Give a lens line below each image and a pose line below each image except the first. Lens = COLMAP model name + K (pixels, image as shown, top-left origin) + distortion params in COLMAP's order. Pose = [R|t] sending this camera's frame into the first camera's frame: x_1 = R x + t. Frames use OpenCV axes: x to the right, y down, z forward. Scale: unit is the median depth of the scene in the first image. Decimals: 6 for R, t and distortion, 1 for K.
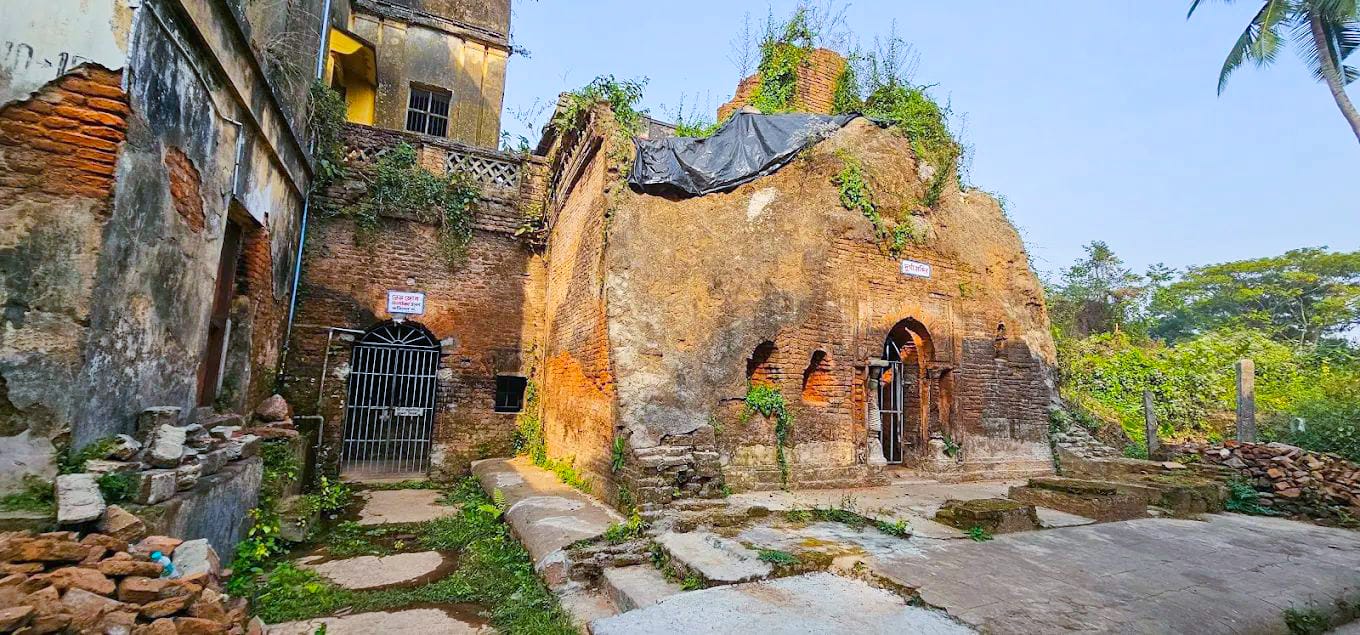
lens RADIAL K [[546.6, 0, 679.1], [0, 546.6, 322.4], [0, 0, 1]] dist [0.001196, 0.000058]
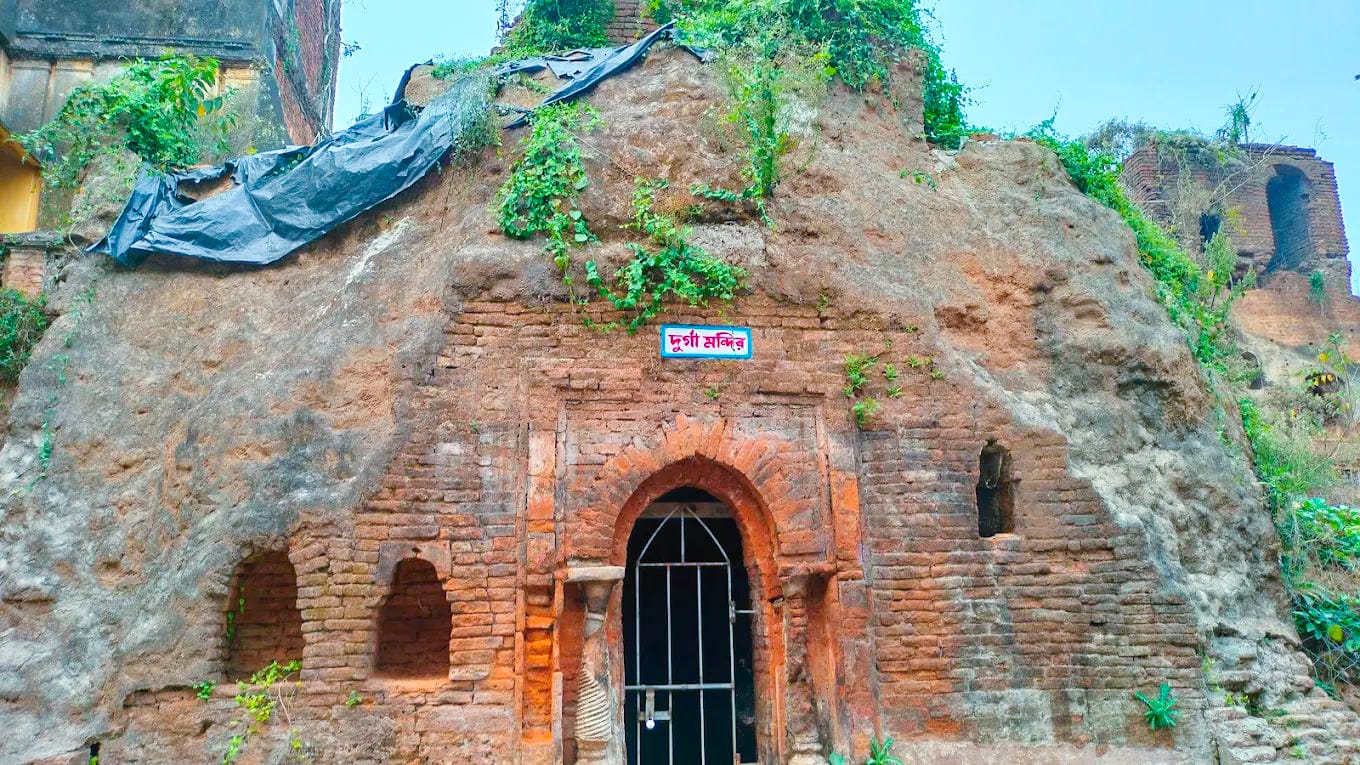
lens RADIAL K [[1006.7, 0, 680.1], [0, 1006.7, 377.9], [0, 0, 1]] dist [0.024458, -0.007351]
pose [[0.953102, -0.133616, -0.271557, 0.629471], [0.098081, 0.985208, -0.140517, 0.038763], [0.286315, 0.107293, 0.952109, 0.246875]]
